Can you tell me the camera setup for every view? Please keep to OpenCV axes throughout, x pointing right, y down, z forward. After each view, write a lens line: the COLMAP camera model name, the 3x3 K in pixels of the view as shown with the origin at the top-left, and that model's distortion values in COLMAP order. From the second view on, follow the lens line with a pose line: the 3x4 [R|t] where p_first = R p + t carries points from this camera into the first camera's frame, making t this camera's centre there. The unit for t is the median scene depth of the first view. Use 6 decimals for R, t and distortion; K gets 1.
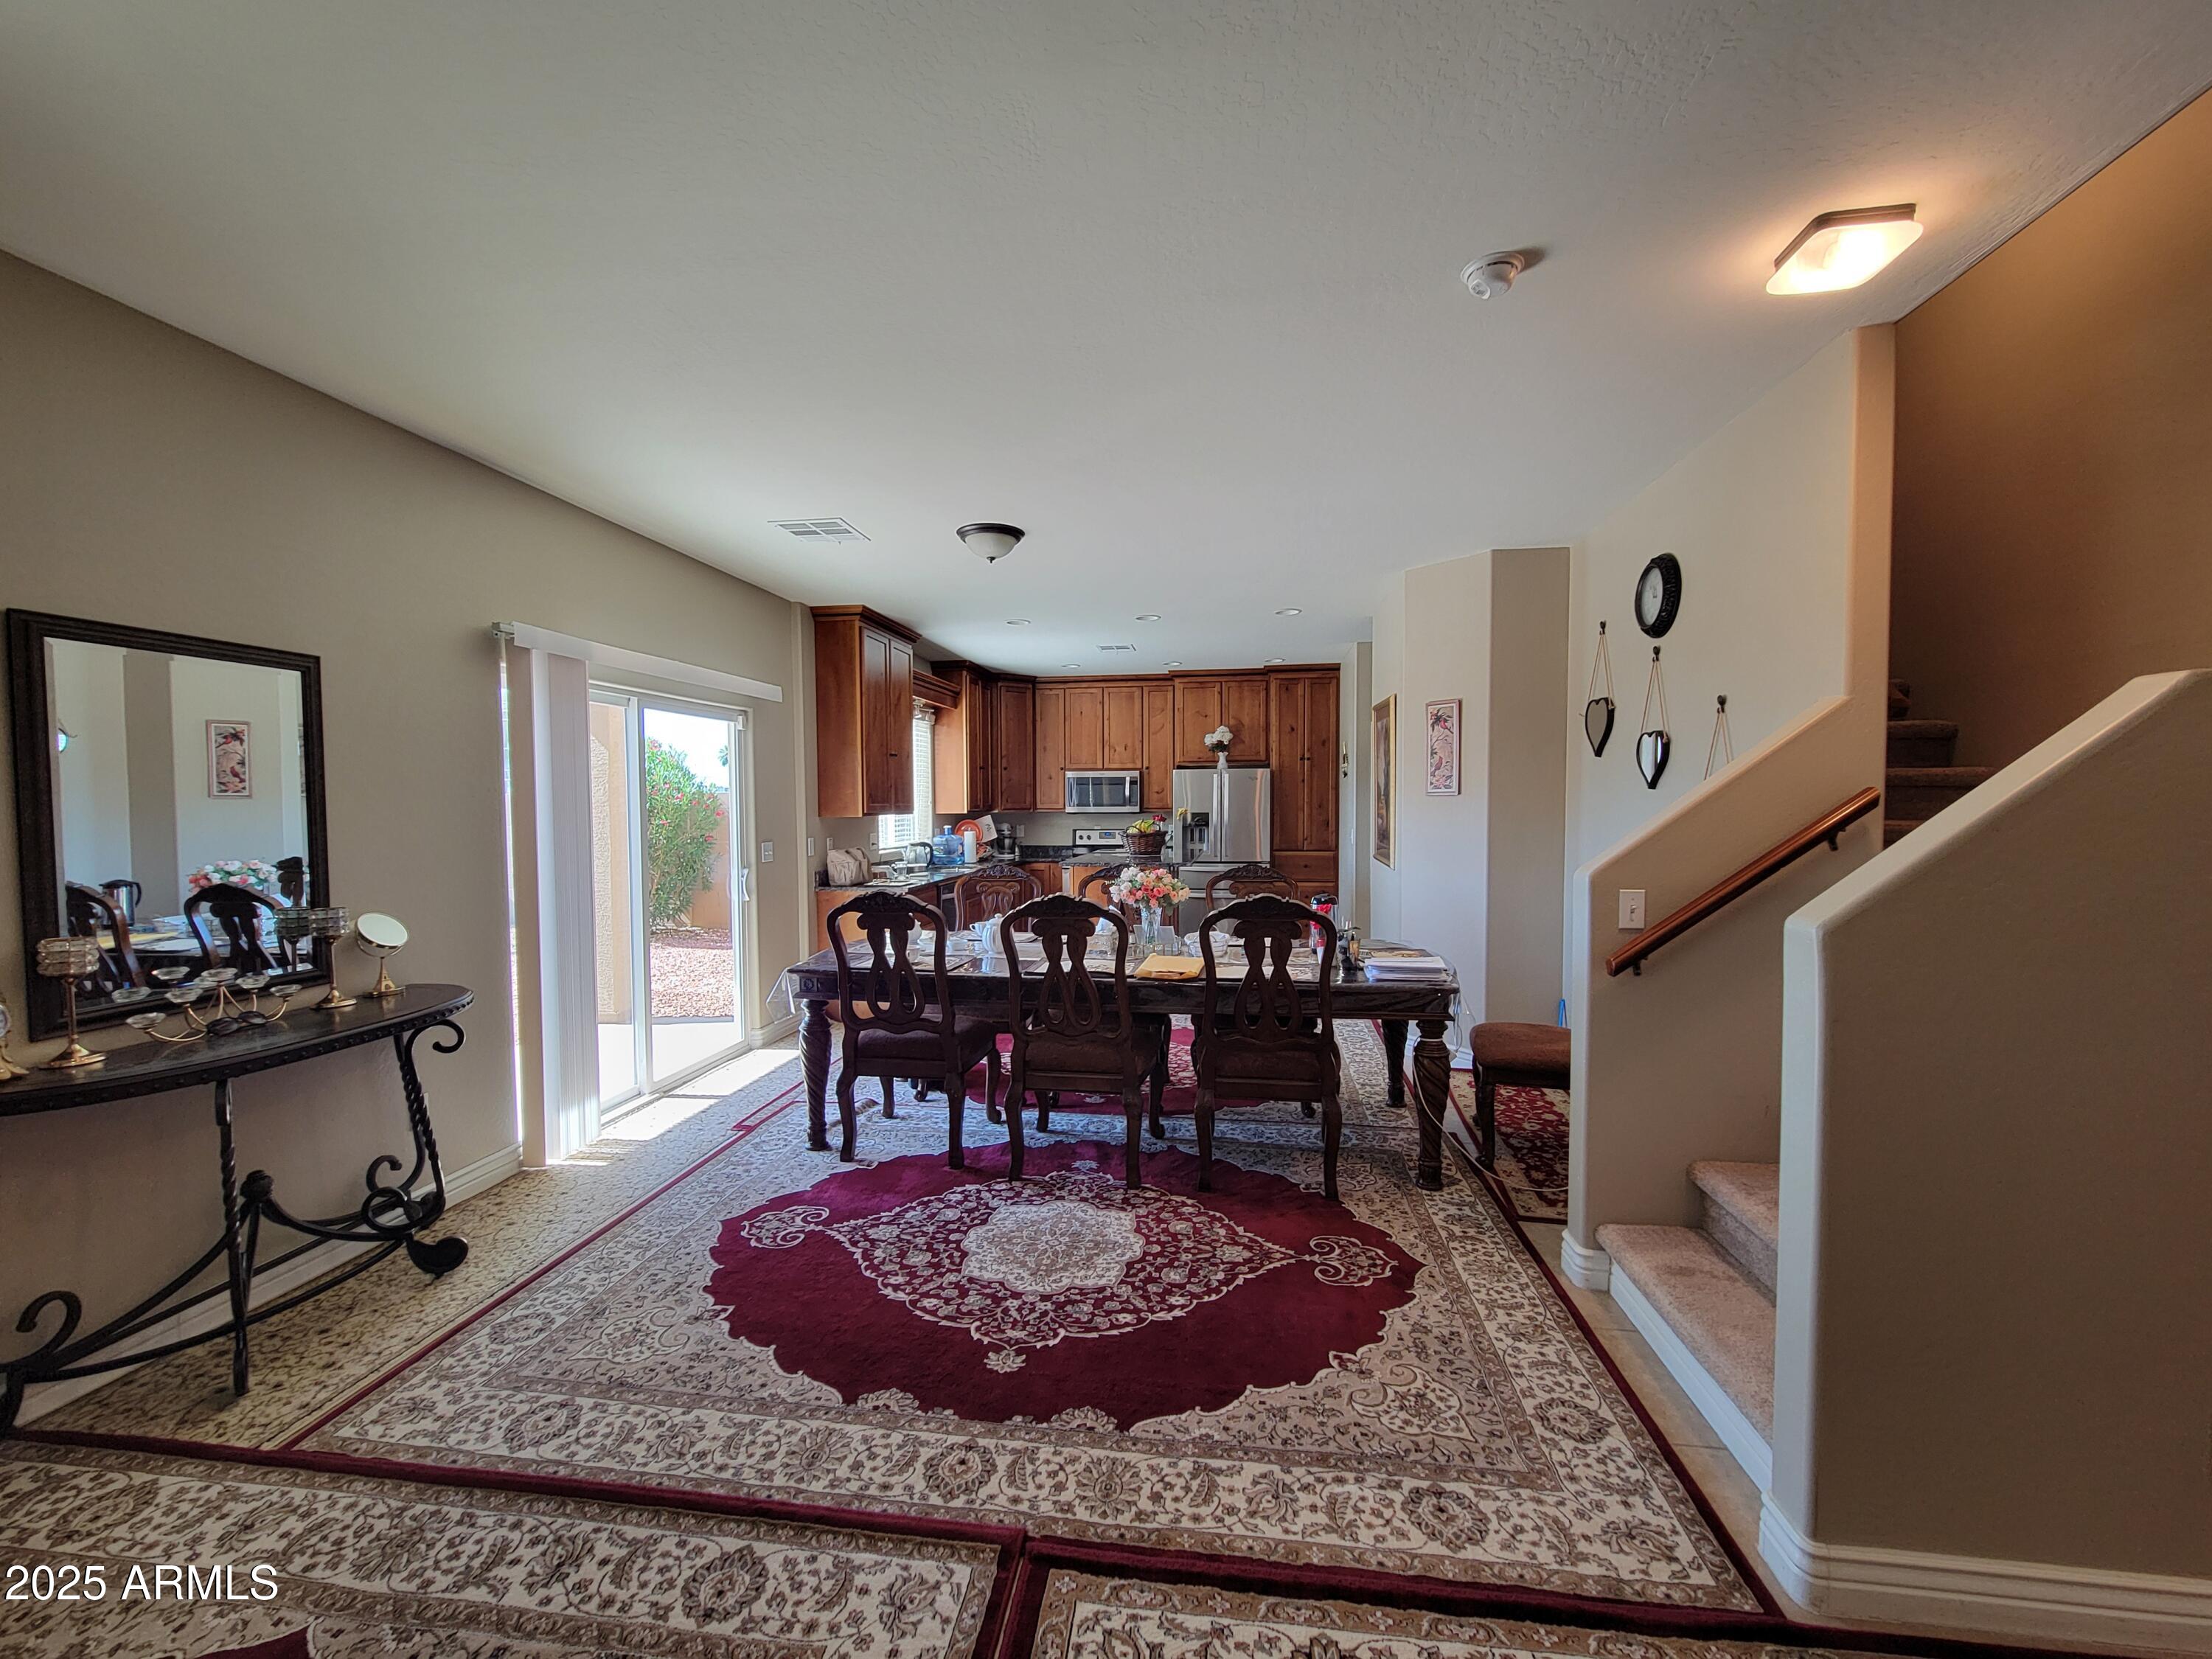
lens RADIAL K [[887.1, 0, 1098.5], [0, 887.1, 829.9], [0, 0, 1]] dist [-0.001078, 0.000821]
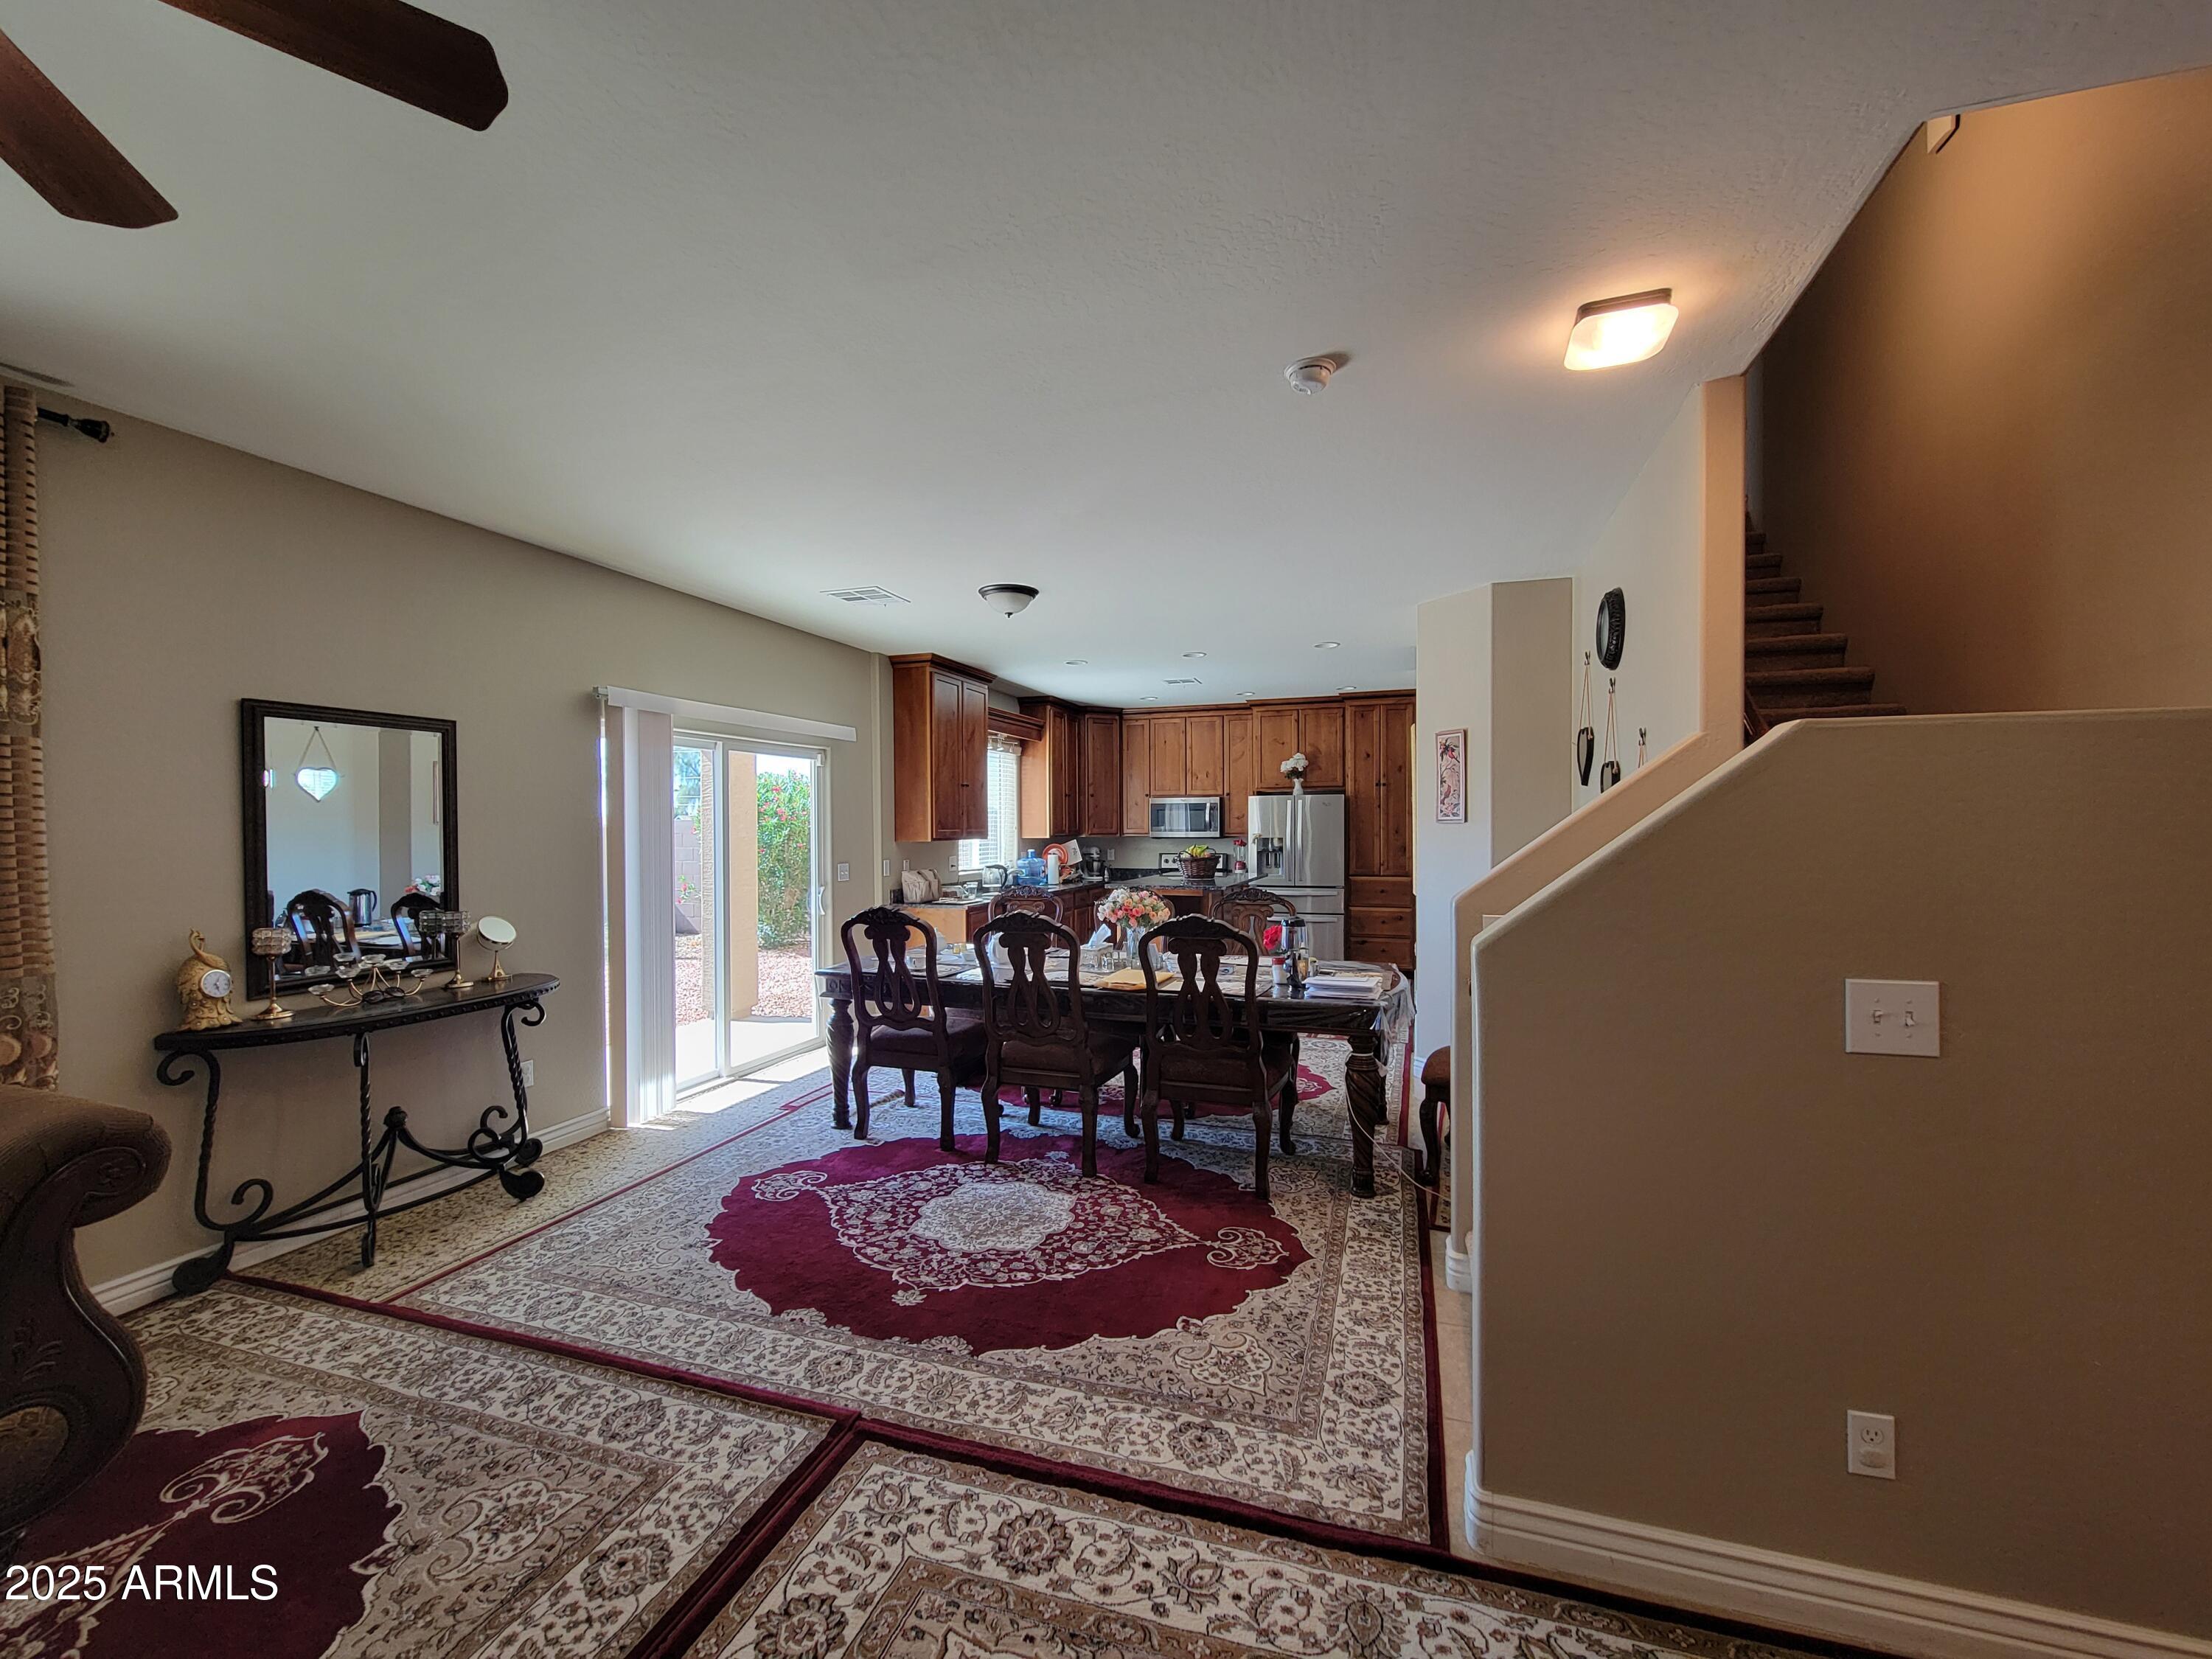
lens RADIAL K [[886.1, 0, 1106.0], [0, 886.1, 829.5], [0, 0, 1]] dist [-0.000843, -0.000088]
pose [[0.984776, 0.000919, -0.173826, 0.317846], [-0.005454, 0.999657, -0.025612, -0.005550], [0.173743, 0.026170, 0.984443, -0.132428]]
